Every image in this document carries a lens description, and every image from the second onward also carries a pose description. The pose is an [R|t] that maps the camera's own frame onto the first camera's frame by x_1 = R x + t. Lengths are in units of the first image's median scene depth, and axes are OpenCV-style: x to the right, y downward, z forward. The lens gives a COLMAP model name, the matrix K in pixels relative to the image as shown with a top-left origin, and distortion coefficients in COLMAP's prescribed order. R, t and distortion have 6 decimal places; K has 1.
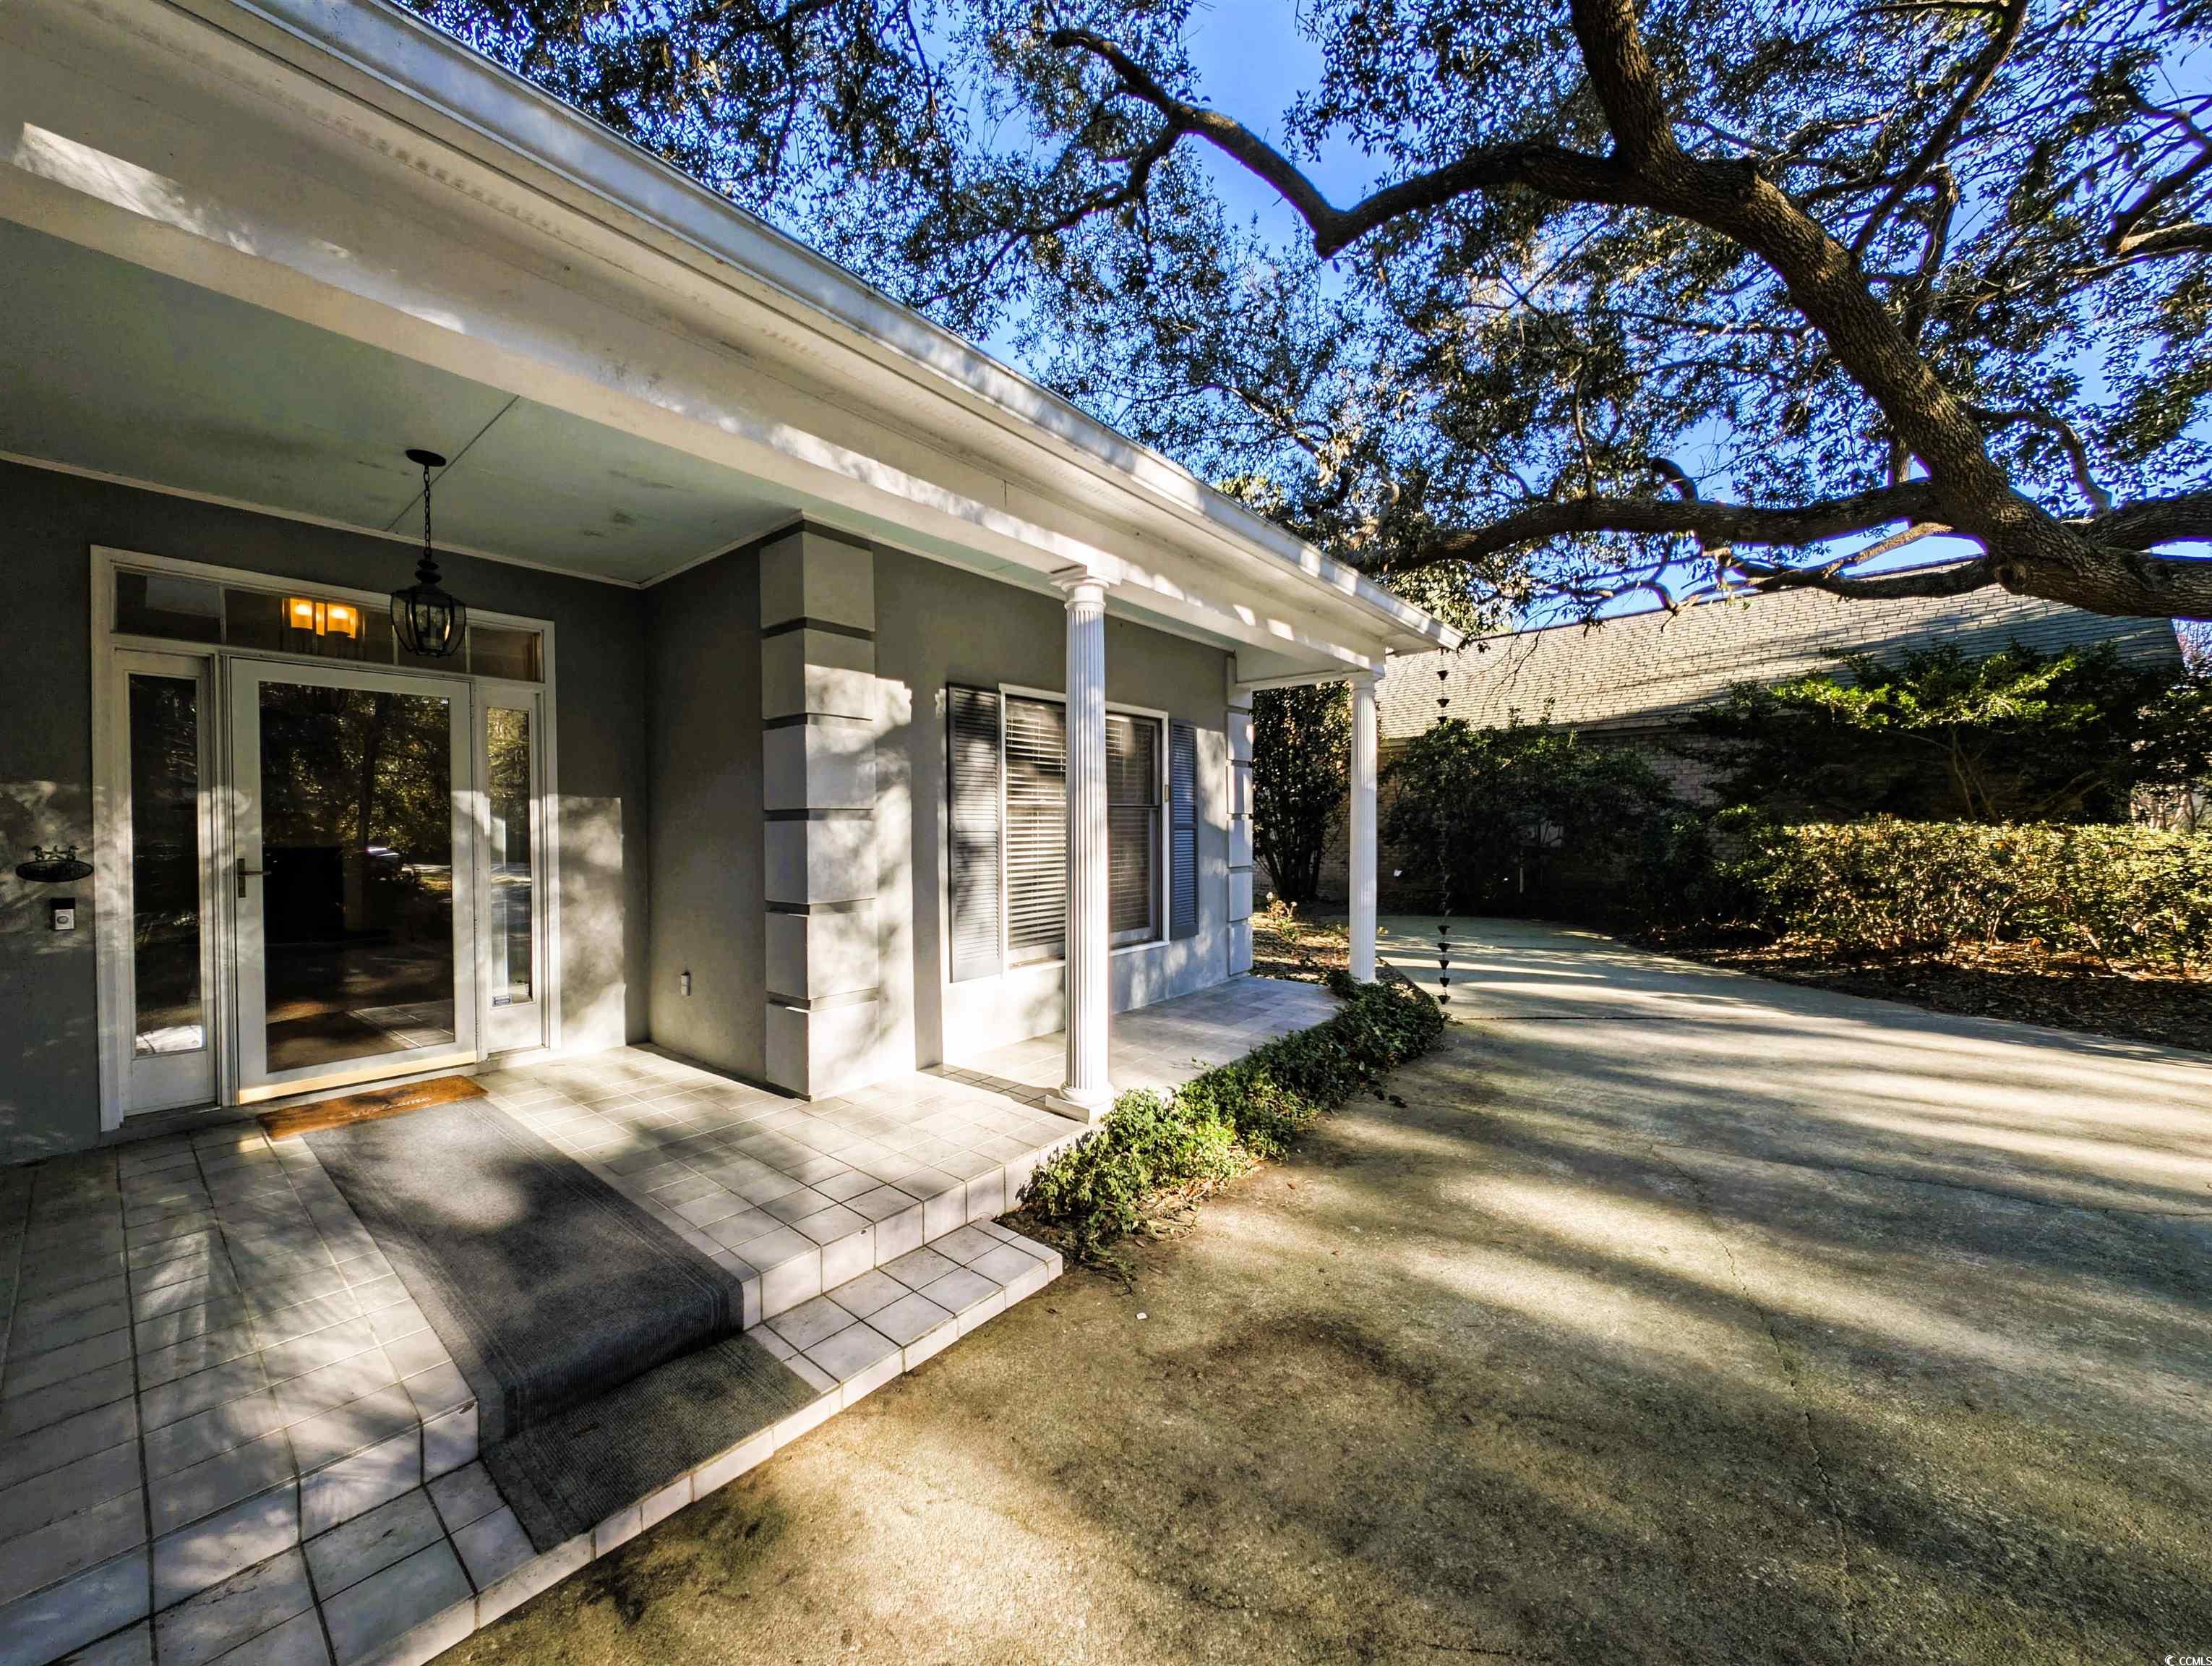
lens RADIAL K [[828.8, 0, 1083.1], [0, 828.8, 835.6], [0, 0, 1]] dist [-0.001023, 0.000684]
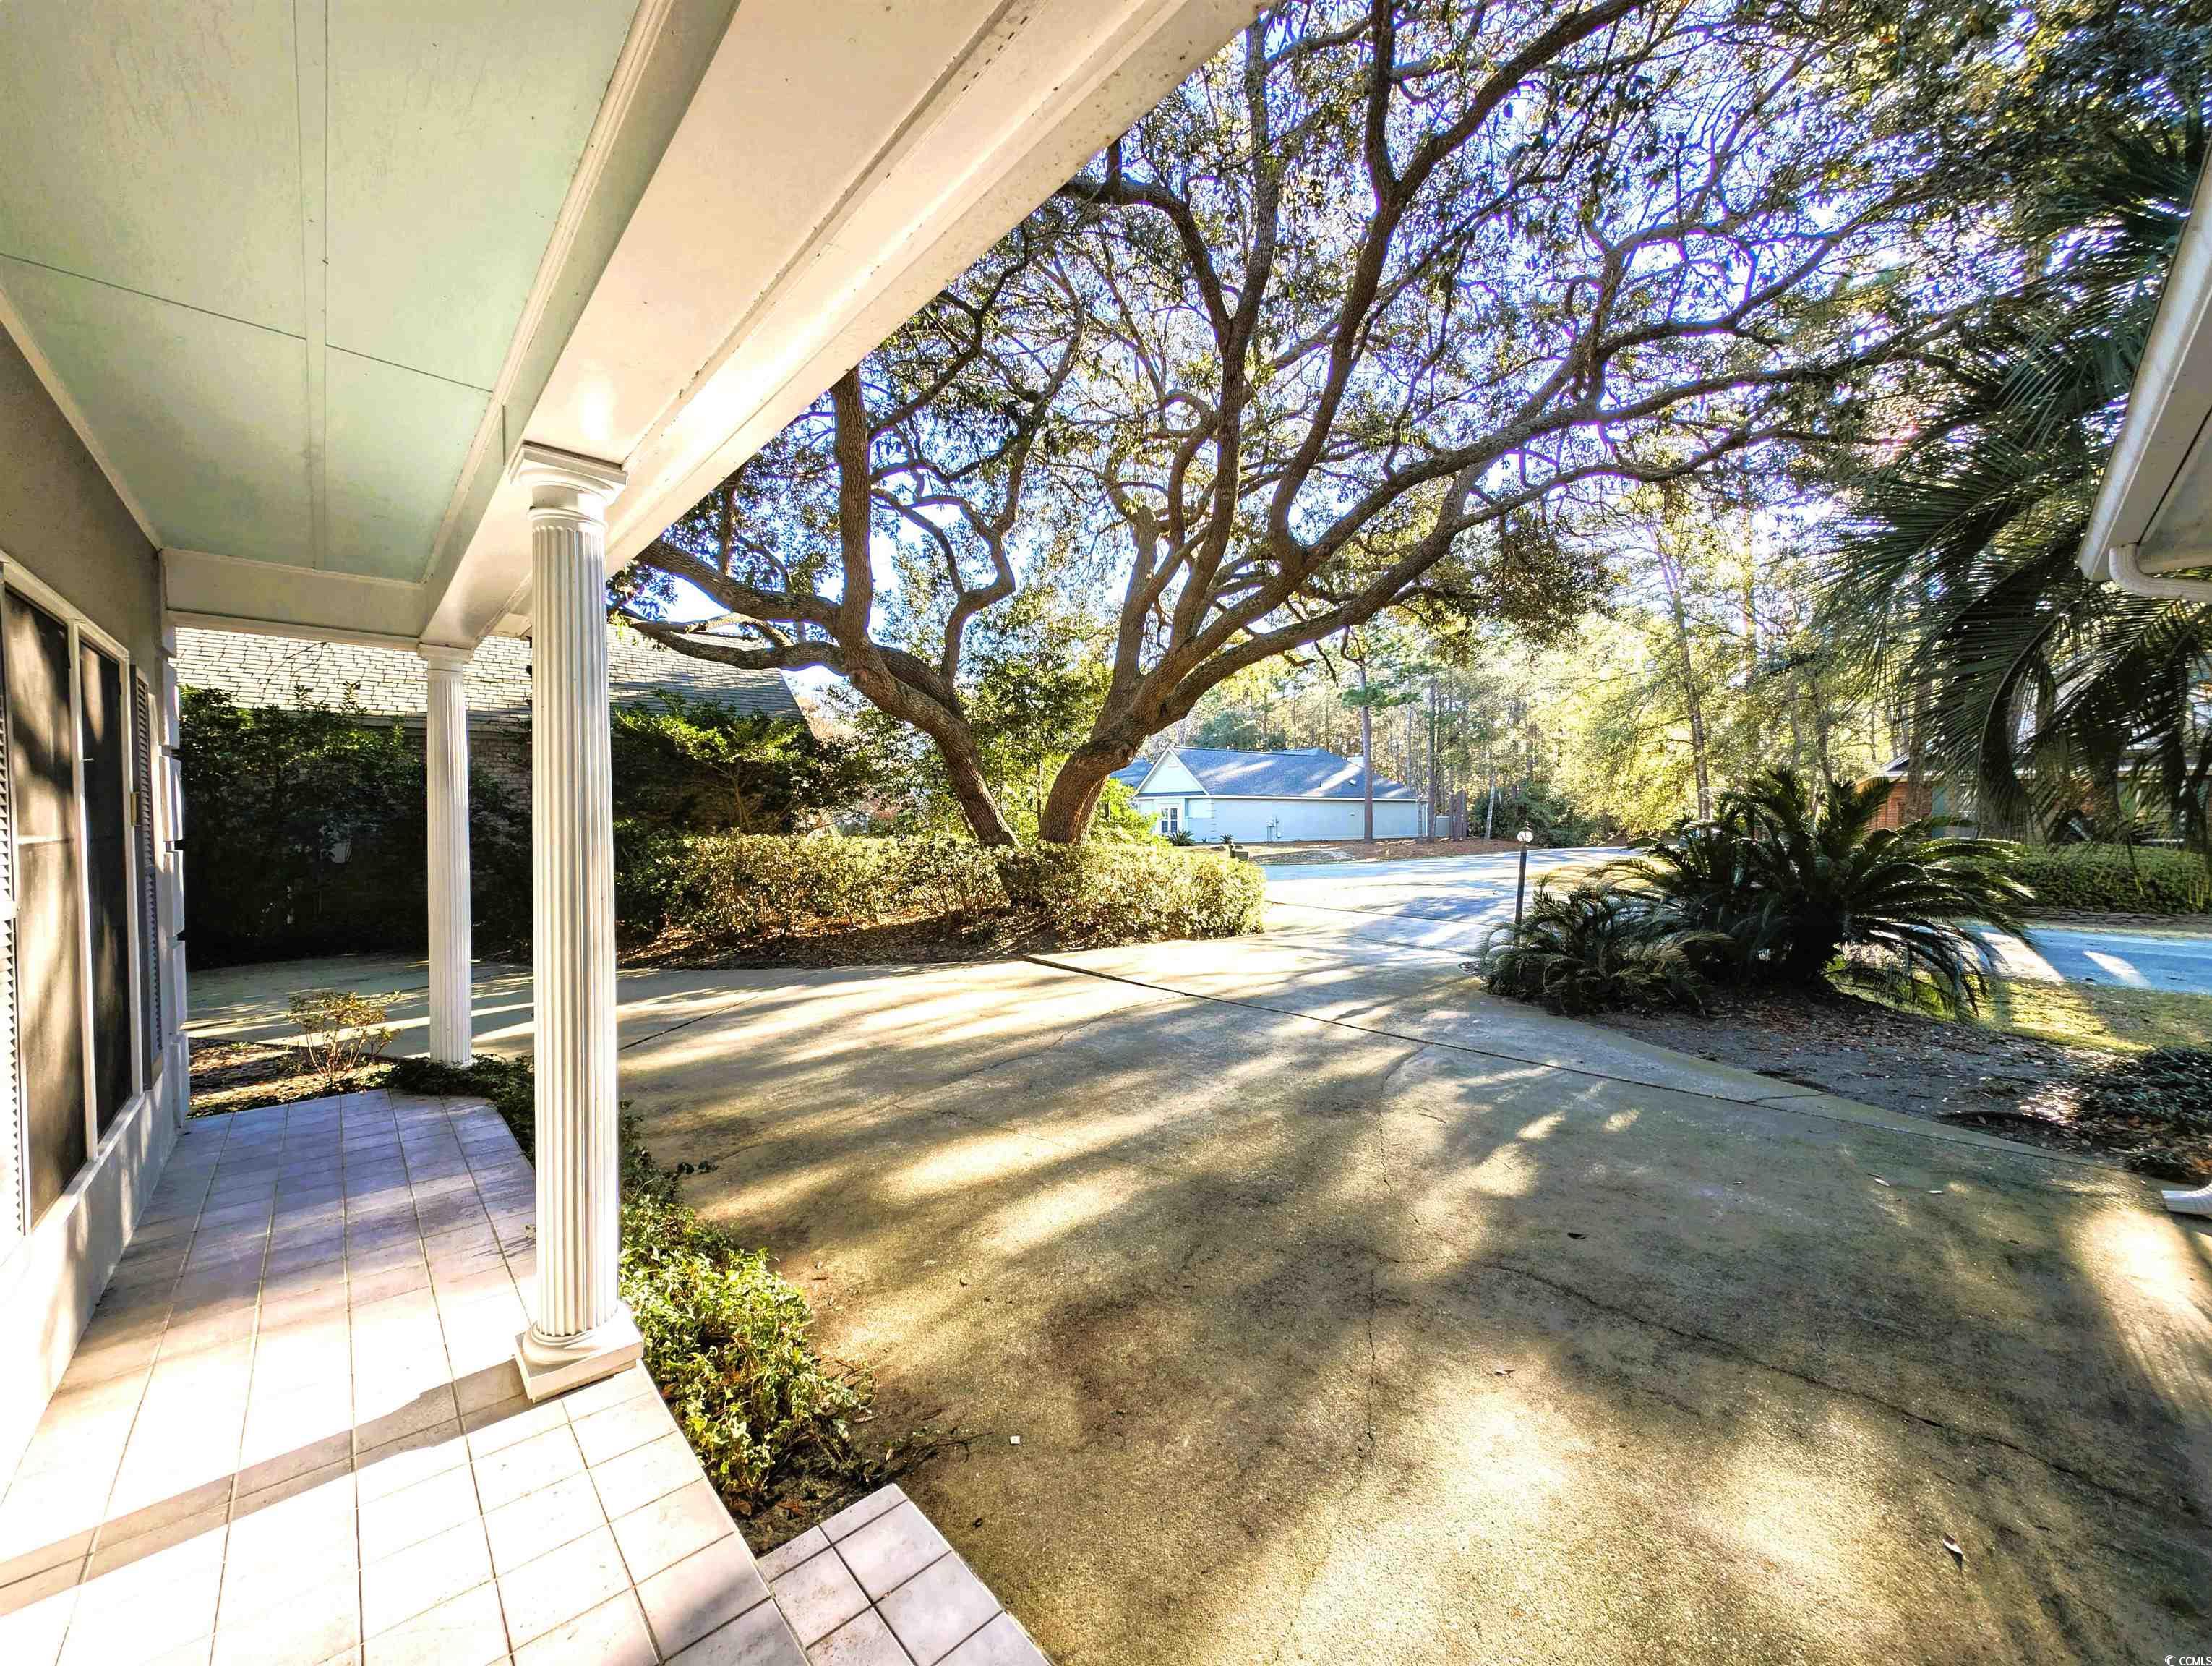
lens RADIAL K [[828.8, 0, 1093.6], [0, 828.8, 839.7], [0, 0, 1]] dist [-0.001023, 0.000684]
pose [[0.113626, -0.021900, 0.993282, -0.637399], [0.010427, 0.999728, 0.020849, -0.068489], [-0.993469, 0.007988, 0.113824, 0.650387]]
